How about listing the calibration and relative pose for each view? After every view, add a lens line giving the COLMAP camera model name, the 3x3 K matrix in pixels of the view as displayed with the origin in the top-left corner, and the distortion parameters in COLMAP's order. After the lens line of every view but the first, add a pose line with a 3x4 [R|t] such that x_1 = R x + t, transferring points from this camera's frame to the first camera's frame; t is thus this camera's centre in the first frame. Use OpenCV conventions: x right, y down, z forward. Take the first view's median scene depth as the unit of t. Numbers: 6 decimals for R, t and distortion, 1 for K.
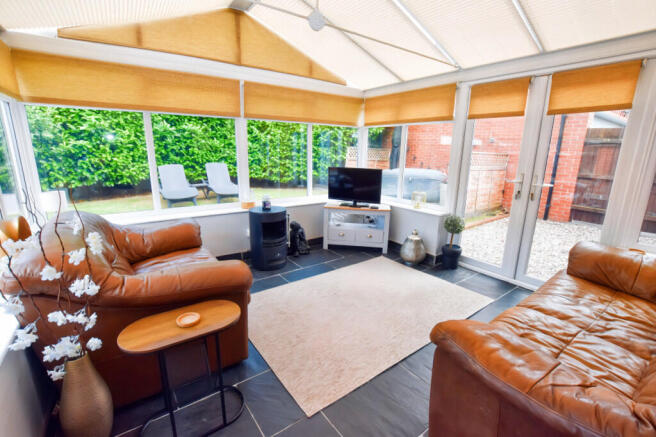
lens RADIAL K [[296.5, 0, 329.3], [0, 296.5, 216.4], [0, 0, 1]] dist [-0.016553, 0.000263]
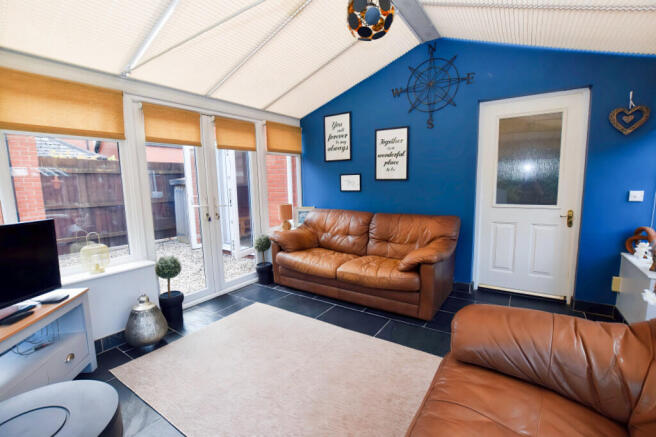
lens RADIAL K [[296.5, 0, 328.8], [0, 296.5, 220.0], [0, 0, 1]] dist [-0.016553, 0.000263]
pose [[-0.346917, -0.130627, 0.928755, -0.471615], [0.221437, 0.950850, 0.216448, -0.170794], [-0.911380, 0.280750, -0.300940, 0.781682]]
